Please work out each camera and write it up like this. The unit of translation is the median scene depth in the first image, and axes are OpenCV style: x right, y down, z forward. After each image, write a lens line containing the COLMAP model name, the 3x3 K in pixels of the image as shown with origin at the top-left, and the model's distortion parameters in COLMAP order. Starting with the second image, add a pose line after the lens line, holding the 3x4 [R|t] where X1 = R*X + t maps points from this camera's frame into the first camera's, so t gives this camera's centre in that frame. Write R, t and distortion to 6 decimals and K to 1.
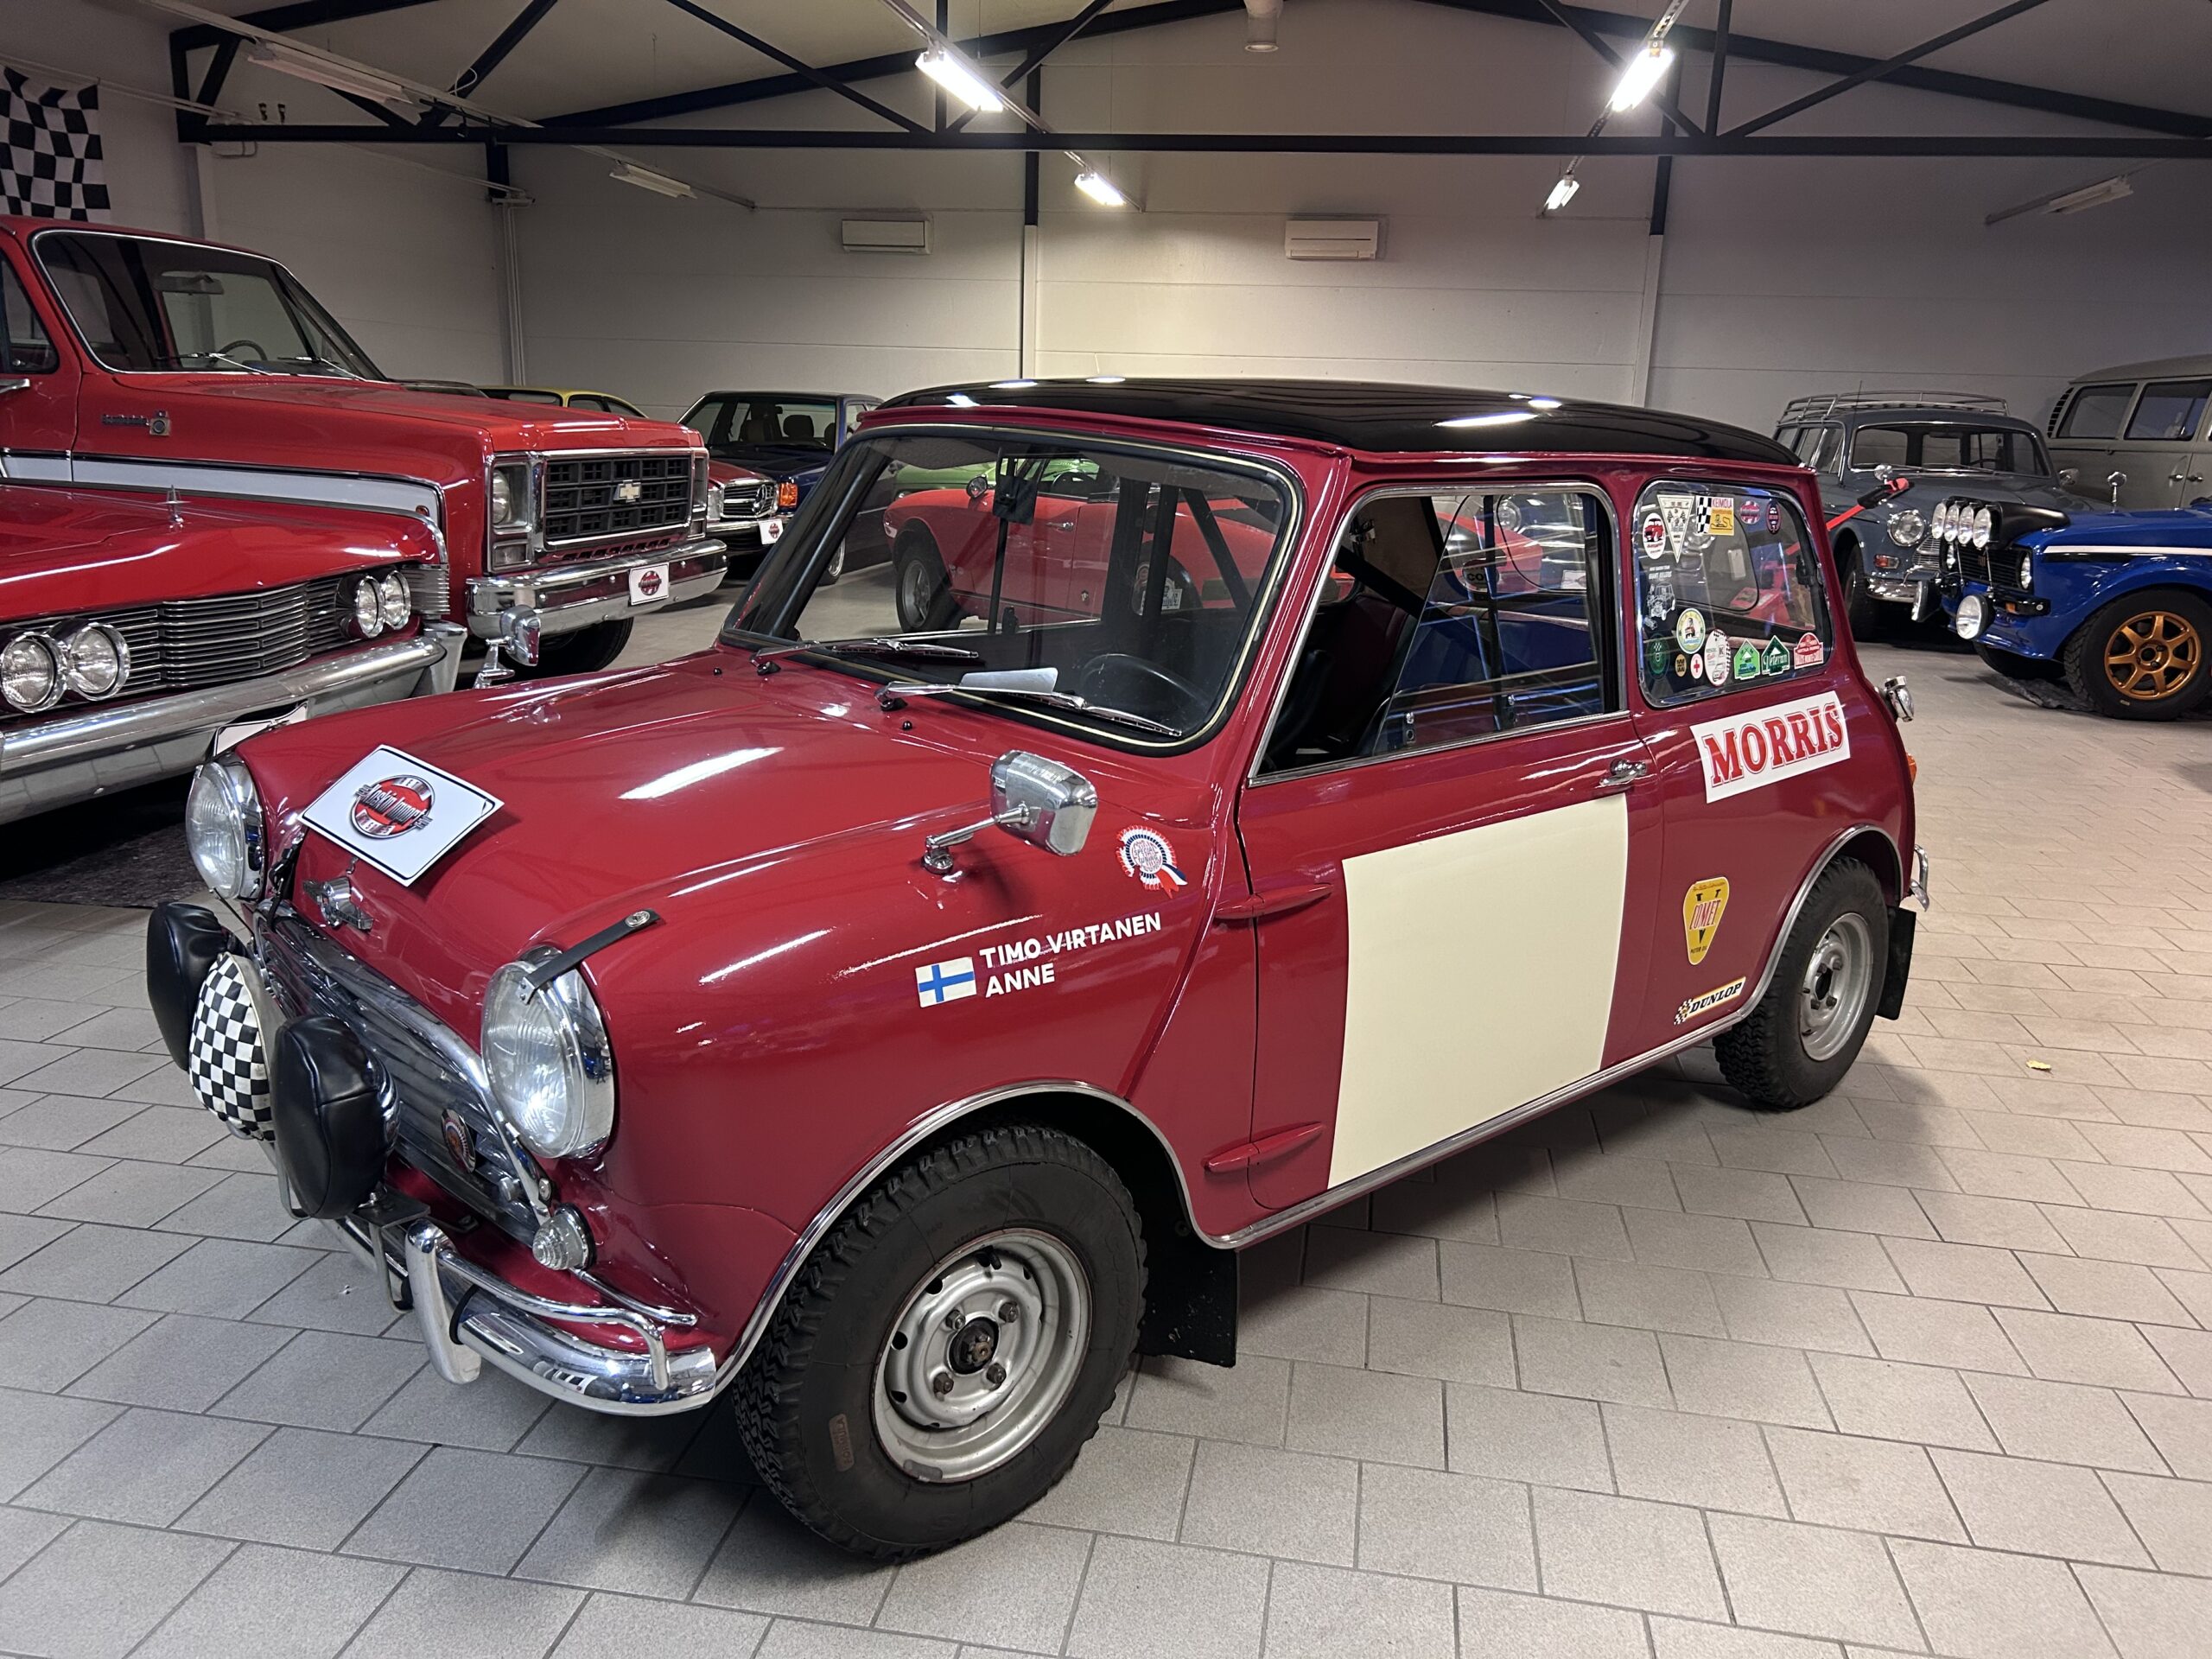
lens RADIAL K [[1676.5, 0, 1106.0], [0, 1676.5, 829.5], [0, 0, 1]] dist [-0.001154, -0.007687]
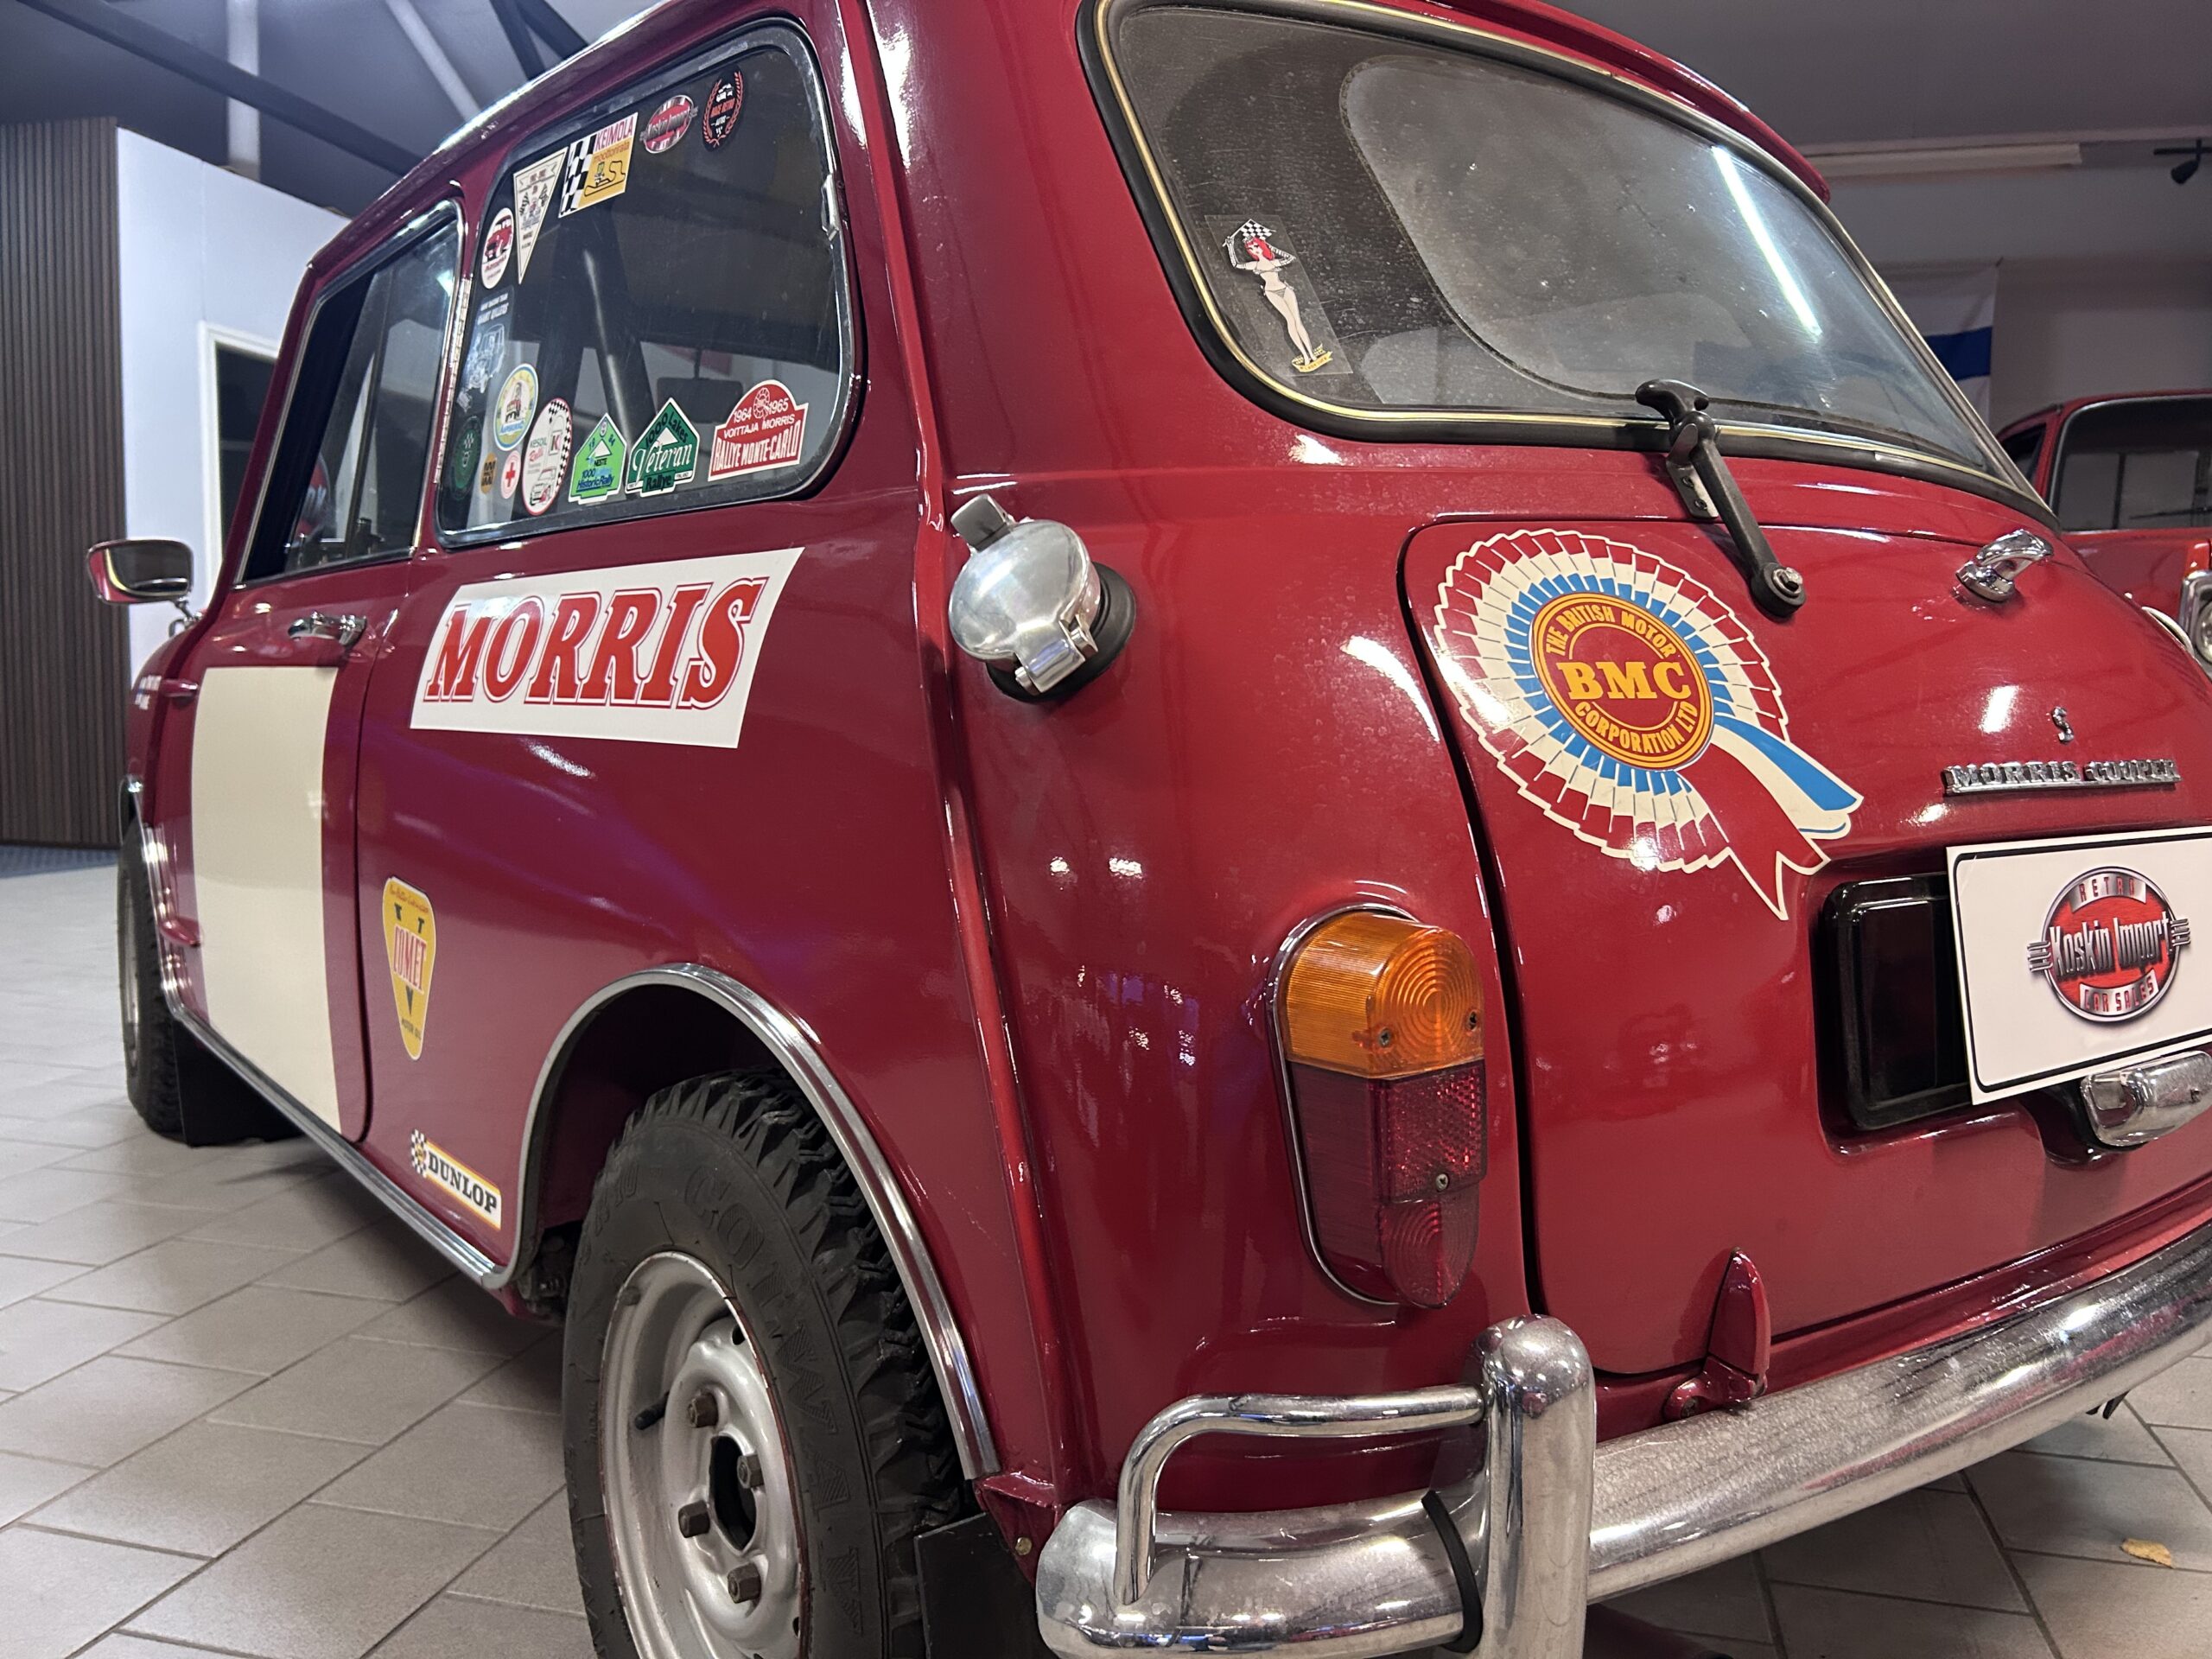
lens RADIAL K [[1676.5, 0, 1106.0], [0, 1676.5, 829.5], [0, 0, 1]] dist [-0.001154, -0.007687]
pose [[-0.065162, 0.056839, -0.996255, 0.279586], [-0.261305, 0.962567, 0.072008, -0.025563], [0.963054, 0.265019, -0.047870, 0.402775]]
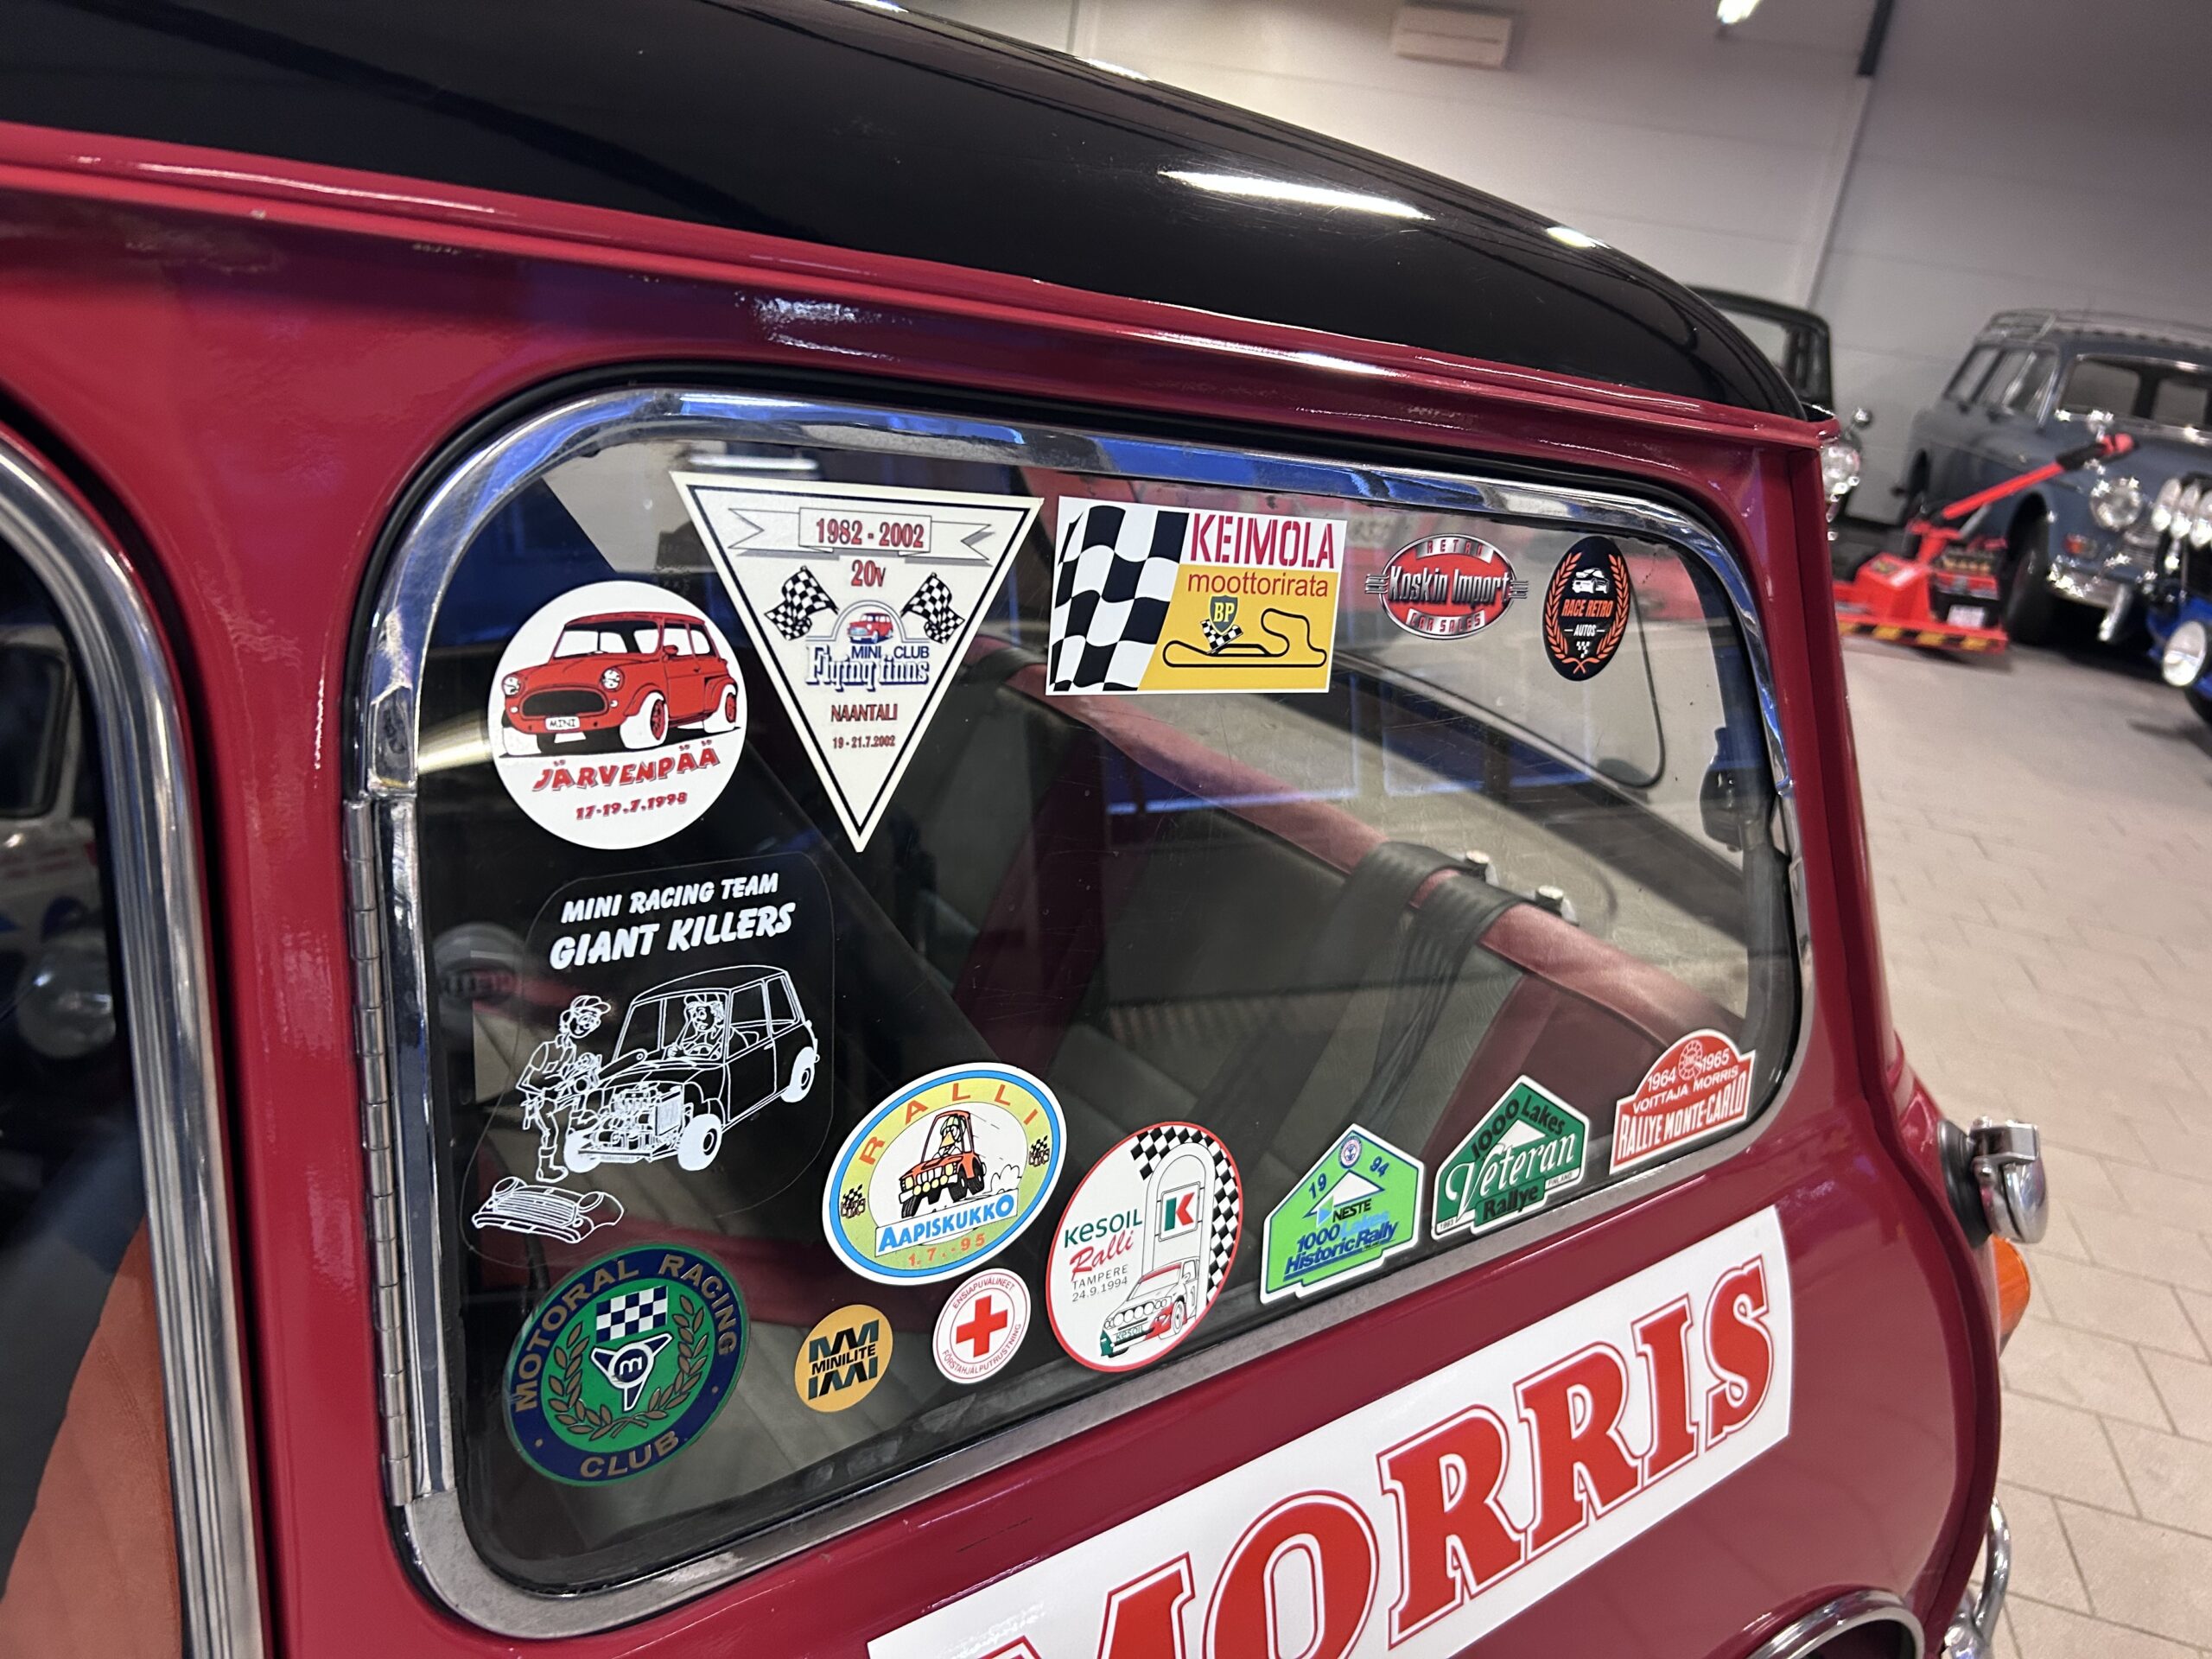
lens RADIAL K [[1676.5, 0, 1106.0], [0, 1676.5, 829.5], [0, 0, 1]] dist [-0.001154, -0.007687]
pose [[0.987599, 0.145350, -0.059339, 0.121888], [-0.139019, 0.985263, 0.099652, -0.059201], [0.072949, -0.090167, 0.993251, 0.263523]]
